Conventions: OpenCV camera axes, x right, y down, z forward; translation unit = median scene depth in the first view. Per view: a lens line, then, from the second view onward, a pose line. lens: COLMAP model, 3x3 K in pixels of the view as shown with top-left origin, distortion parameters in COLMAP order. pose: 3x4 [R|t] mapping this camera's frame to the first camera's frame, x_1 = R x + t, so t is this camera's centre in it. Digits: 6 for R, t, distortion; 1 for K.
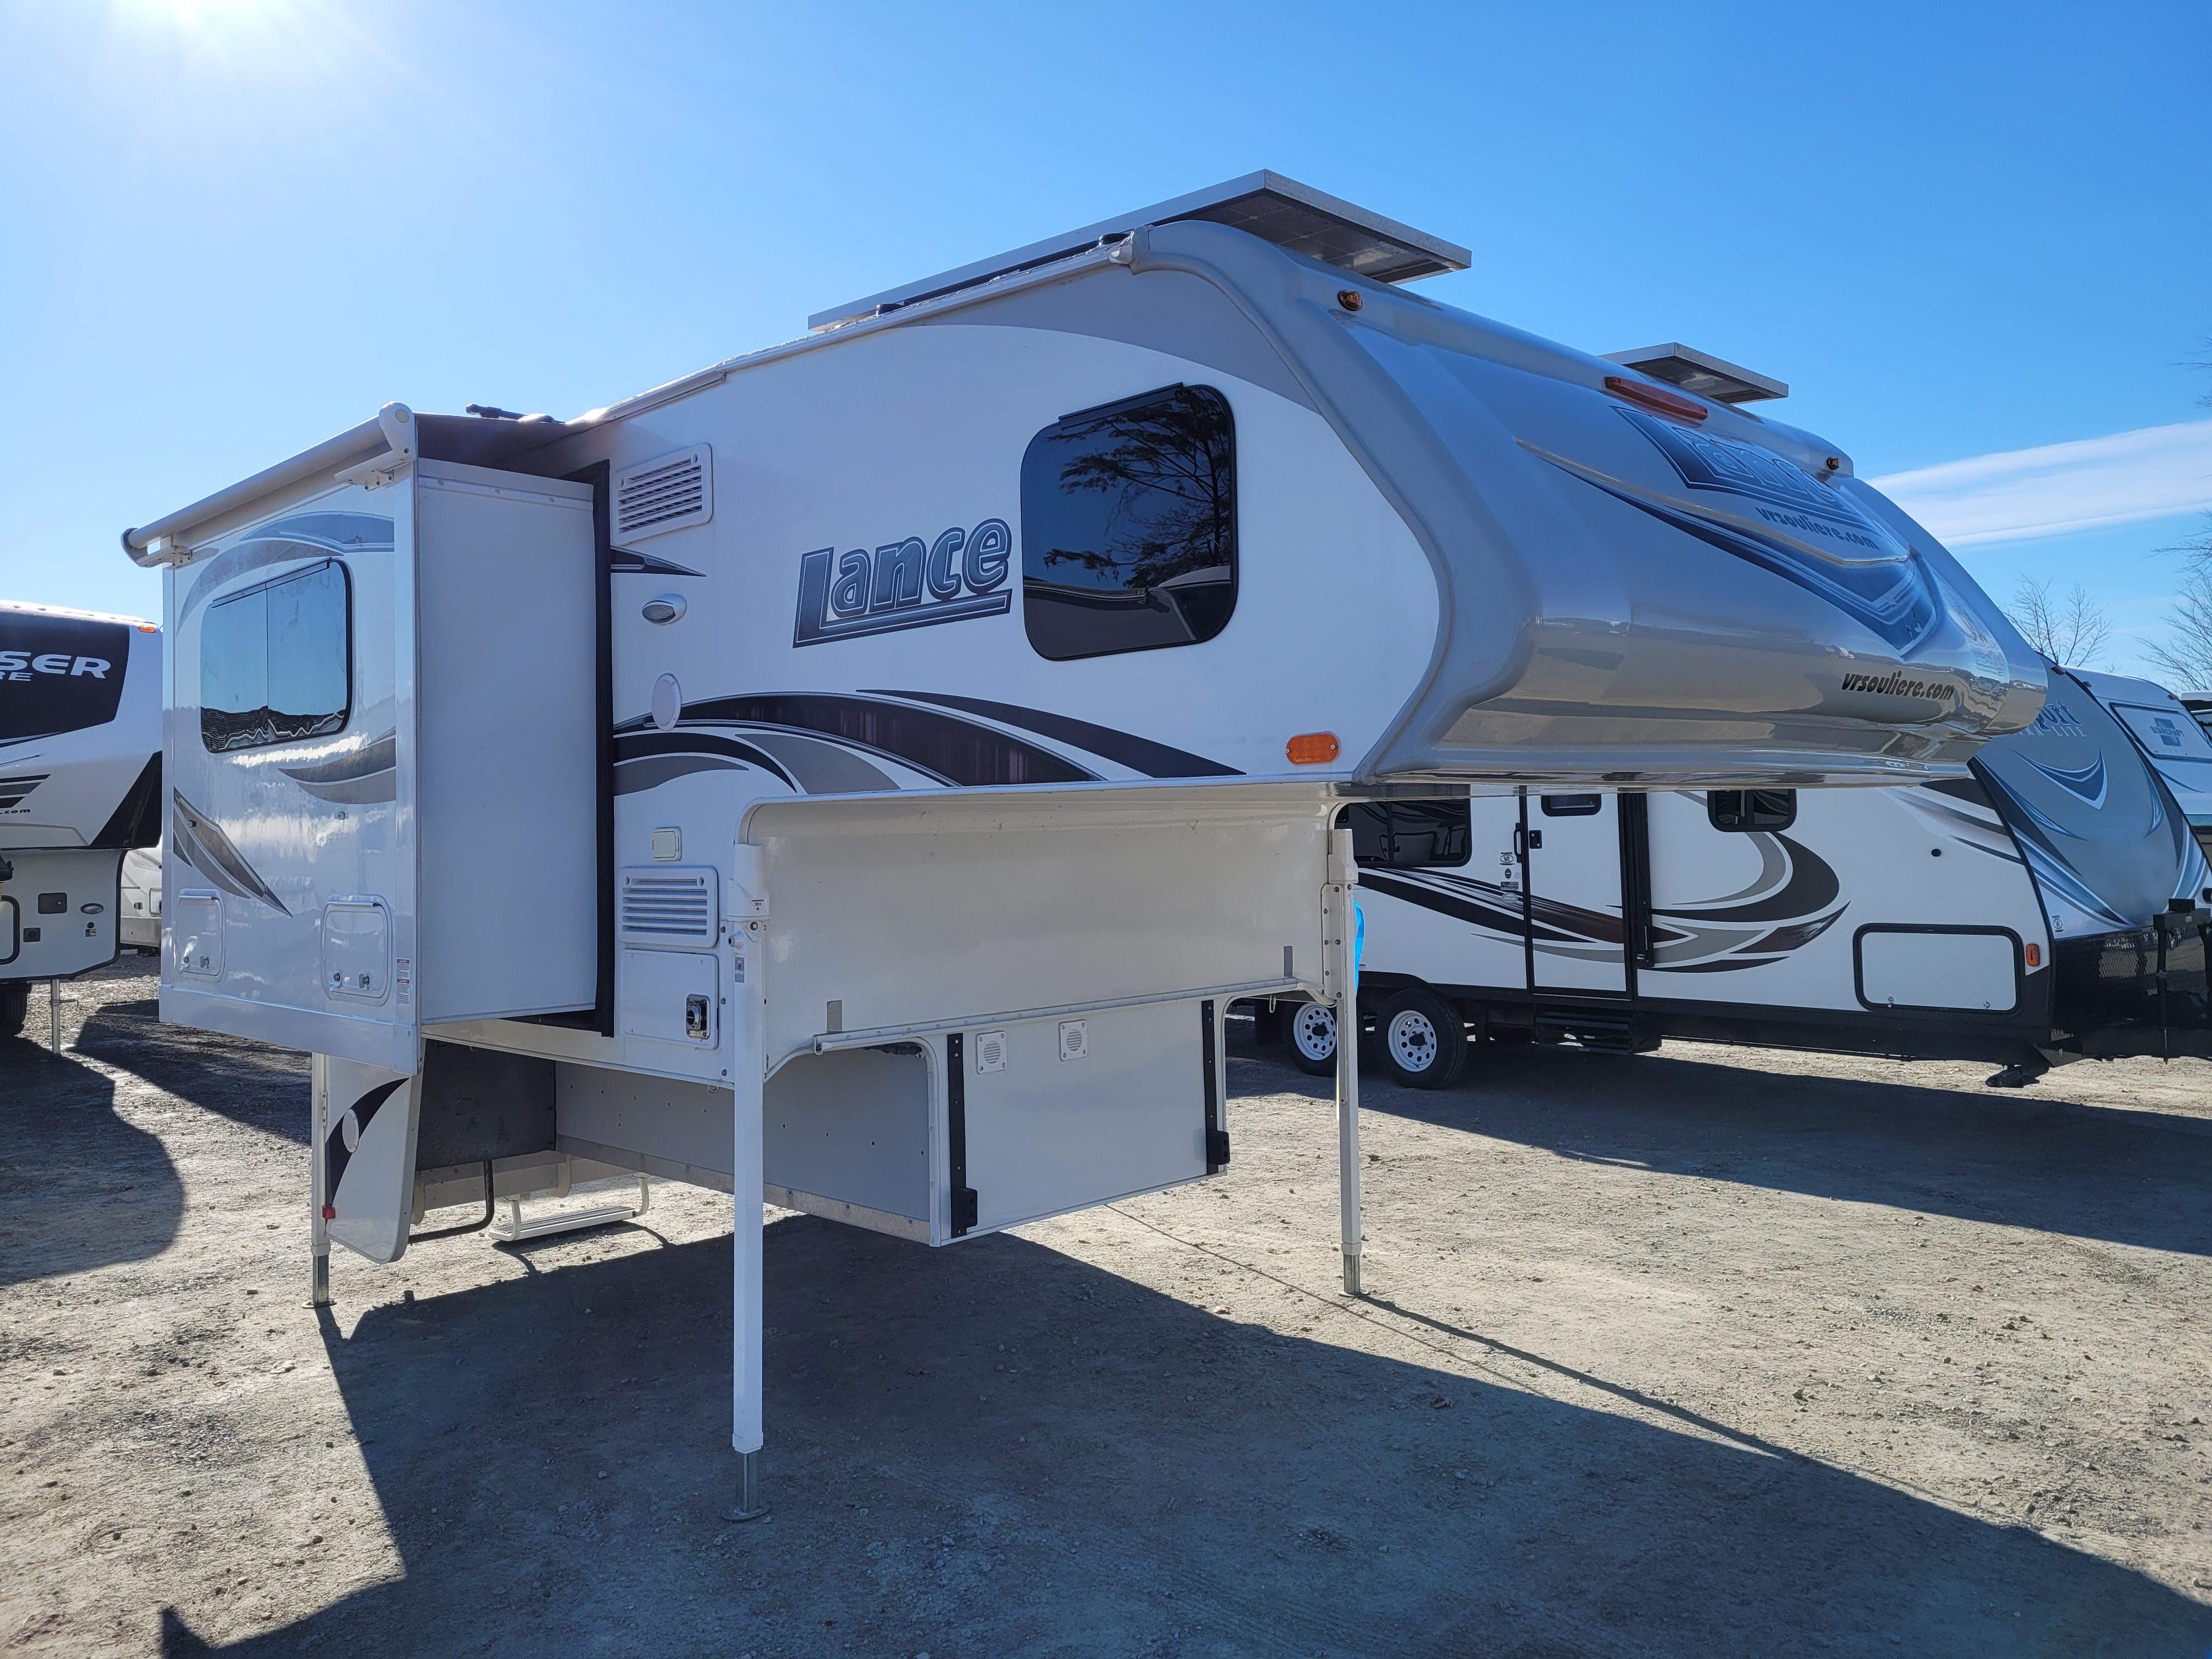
lens RADIAL K [[1675.5, 0, 1111.7], [0, 1675.5, 811.8], [0, 0, 1]] dist [0.048227, -0.037387]
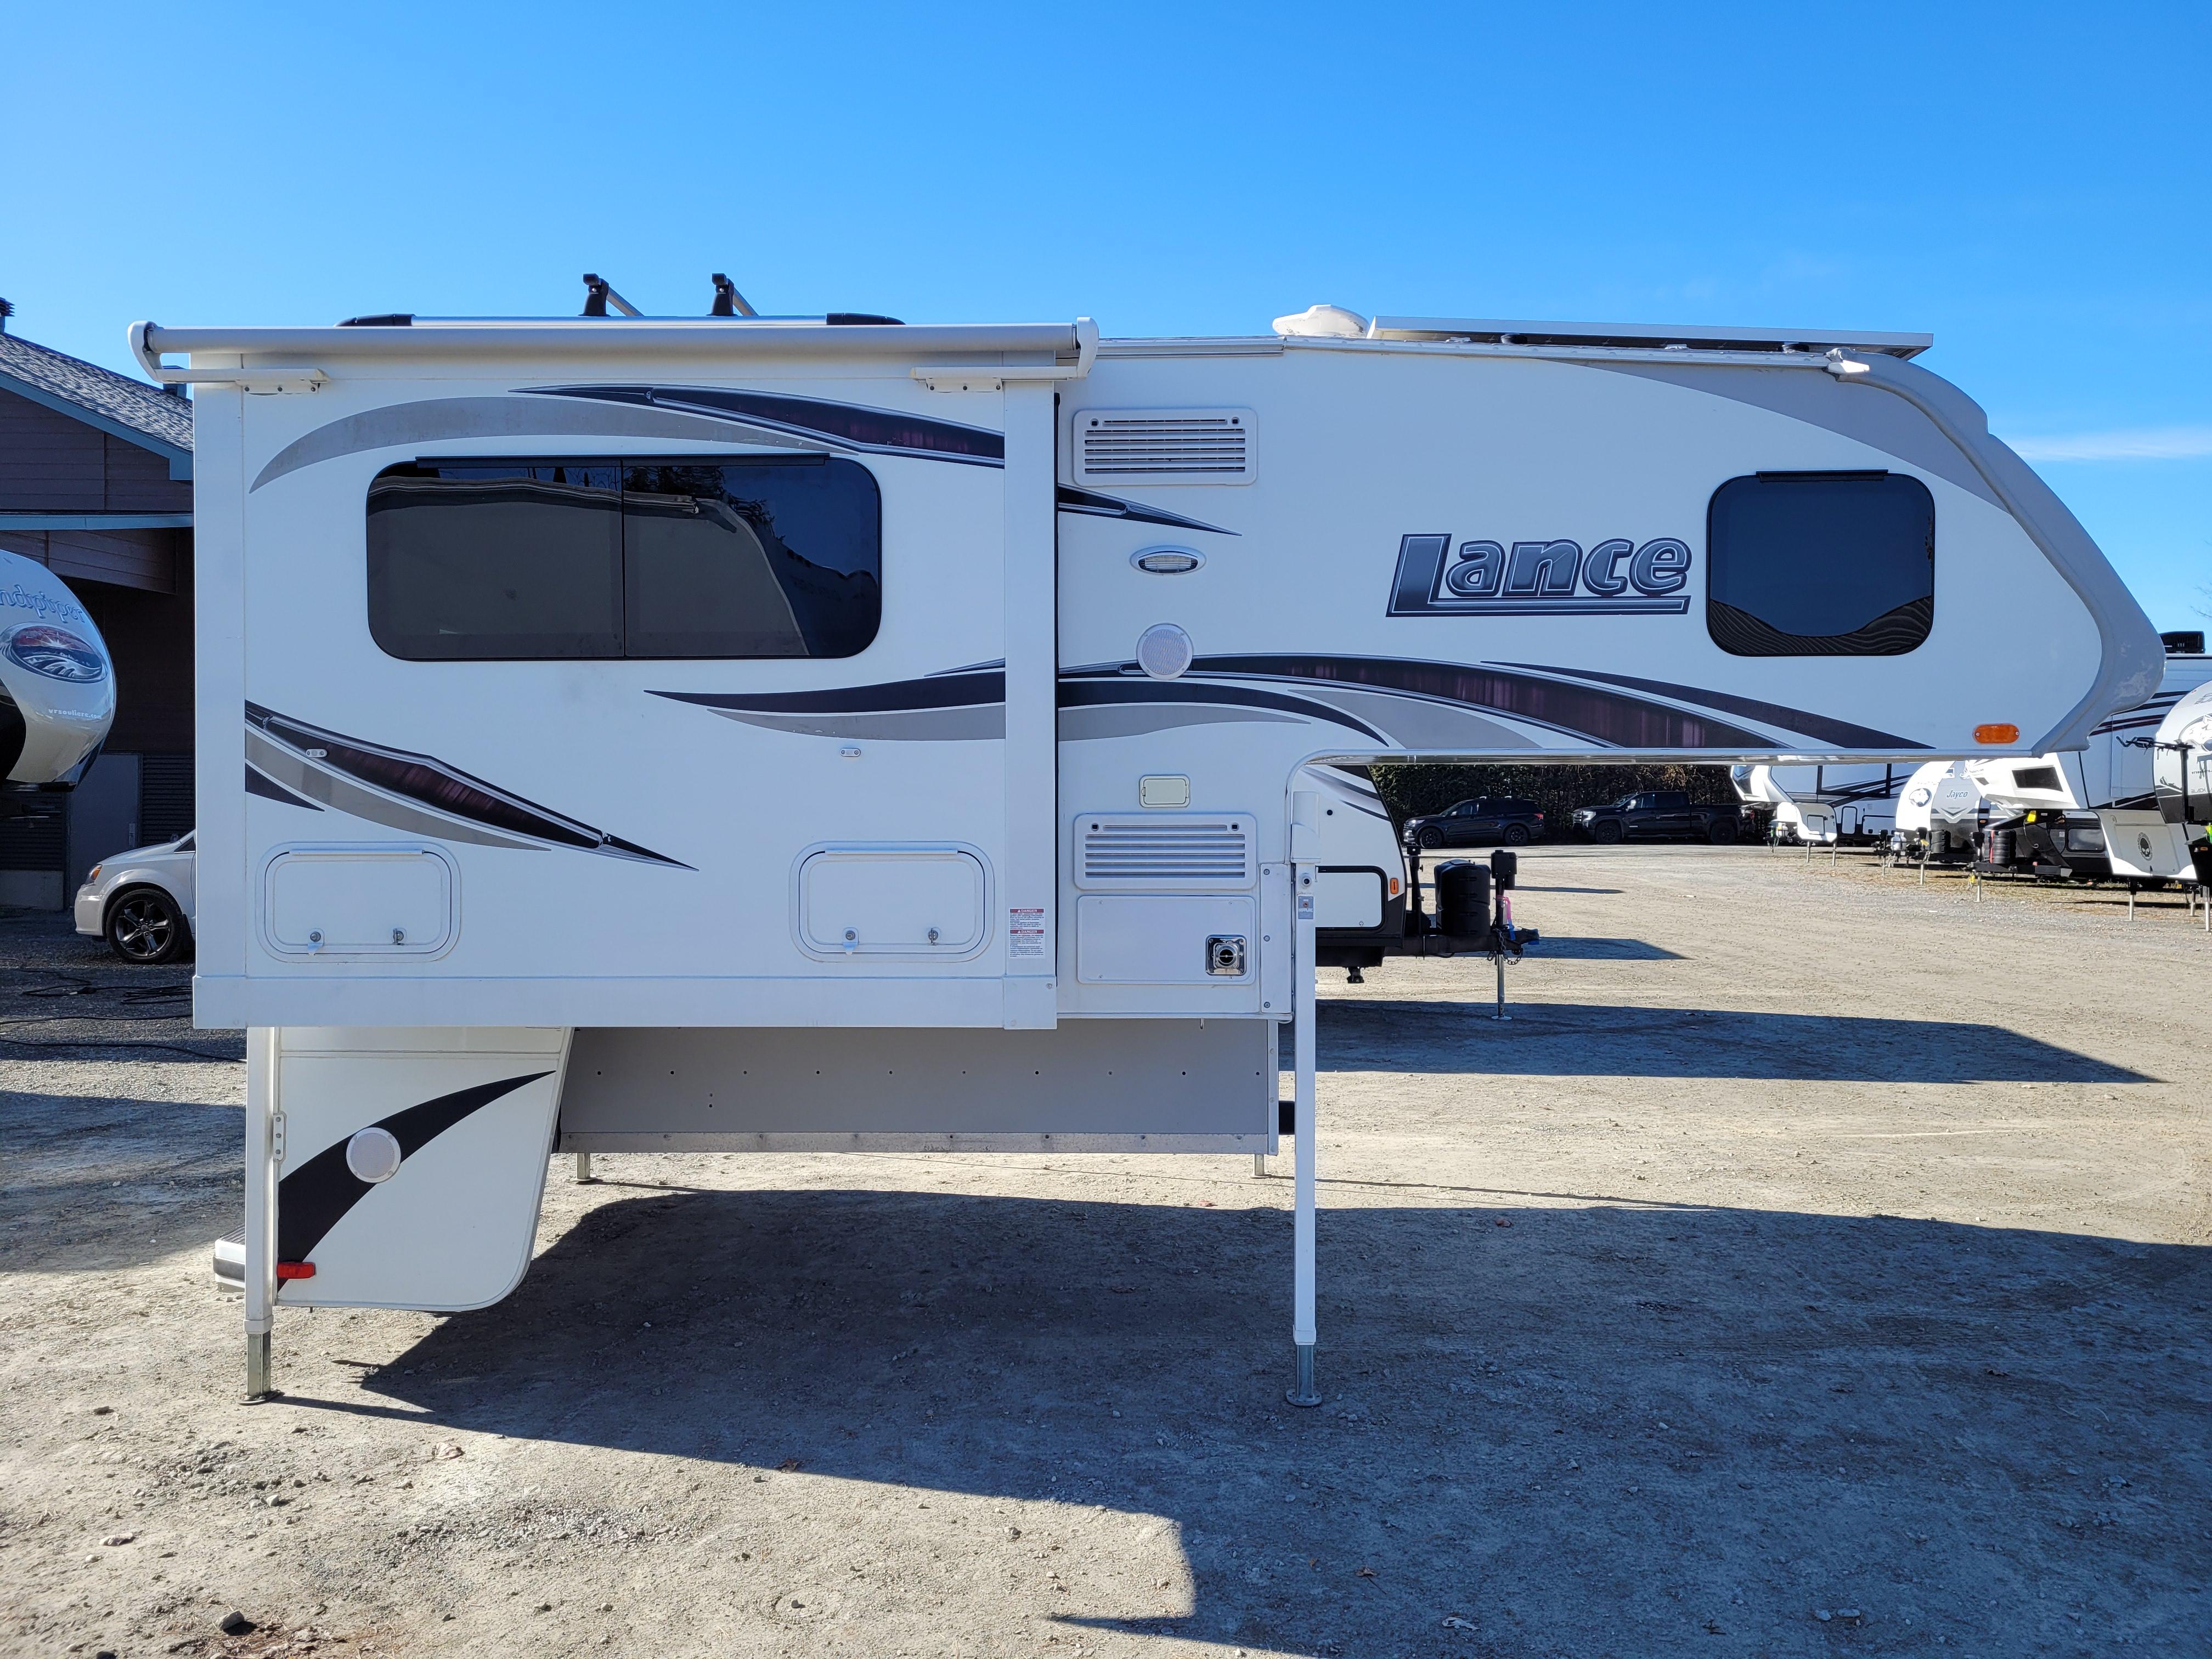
lens RADIAL K [[1675.5, 0, 1104.3], [0, 1675.5, 832.1], [0, 0, 1]] dist [0.048227, -0.037387]
pose [[0.725871, -0.001641, 0.687829, -1.130924], [-0.020717, 0.999491, 0.024247, 0.023034], [-0.687519, -0.031849, 0.725468, 0.325304]]
